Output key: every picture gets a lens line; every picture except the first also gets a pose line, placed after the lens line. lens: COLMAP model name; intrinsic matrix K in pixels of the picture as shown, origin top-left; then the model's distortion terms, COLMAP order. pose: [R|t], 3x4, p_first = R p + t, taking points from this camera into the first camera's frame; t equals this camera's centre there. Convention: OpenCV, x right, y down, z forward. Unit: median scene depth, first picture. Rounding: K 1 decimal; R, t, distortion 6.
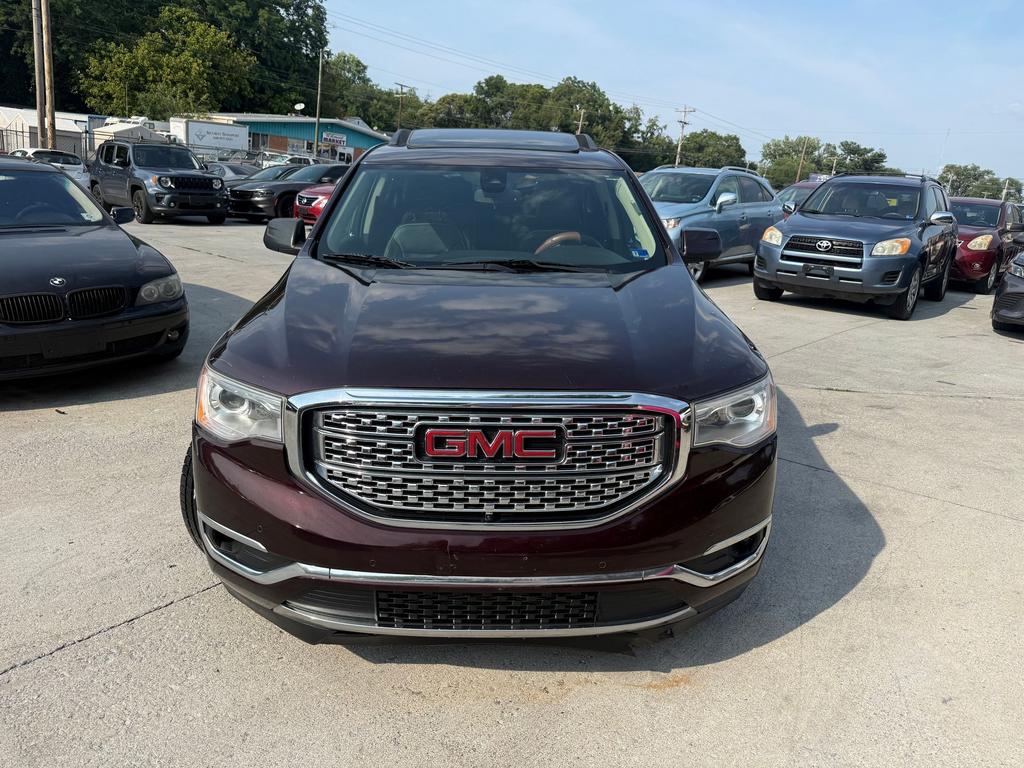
lens RADIAL K [[716.8, 0, 515.5], [0, 716.8, 355.0], [0, 0, 1]] dist [0.001742, -0.031249]
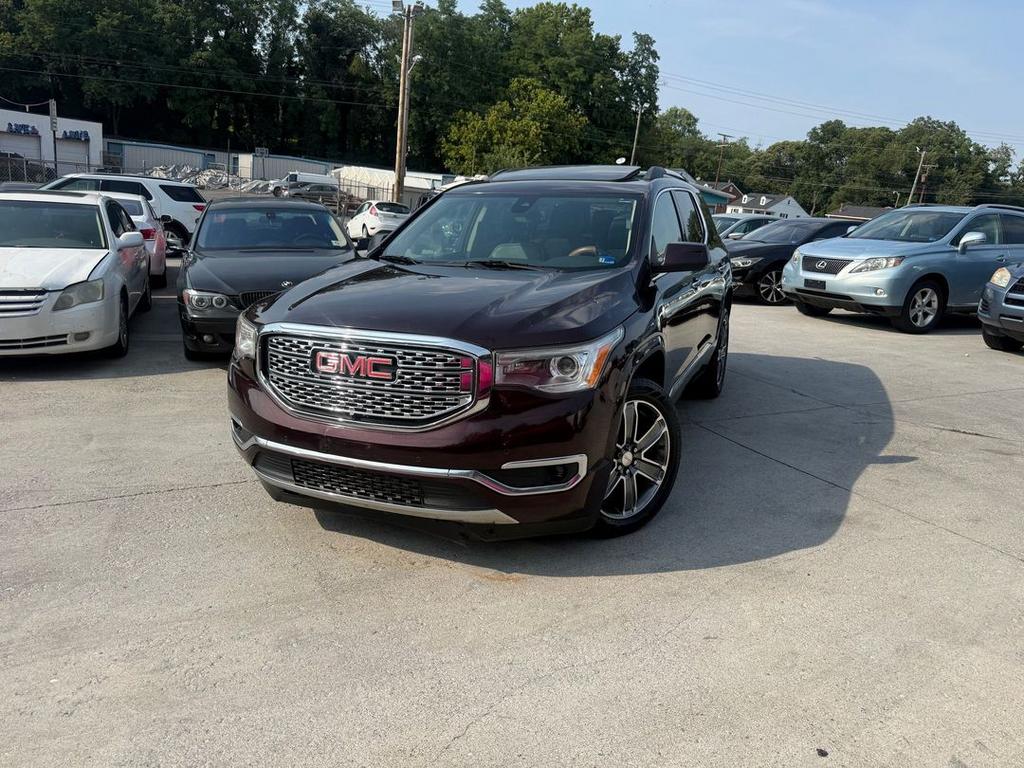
lens RADIAL K [[716.8, 0, 515.5], [0, 716.8, 355.0], [0, 0, 1]] dist [0.001742, -0.031249]
pose [[0.910661, 0.067355, -0.407628, 0.158950], [-0.094269, 0.994471, -0.046278, 0.025410], [0.402257, 0.080570, 0.911975, -0.040062]]
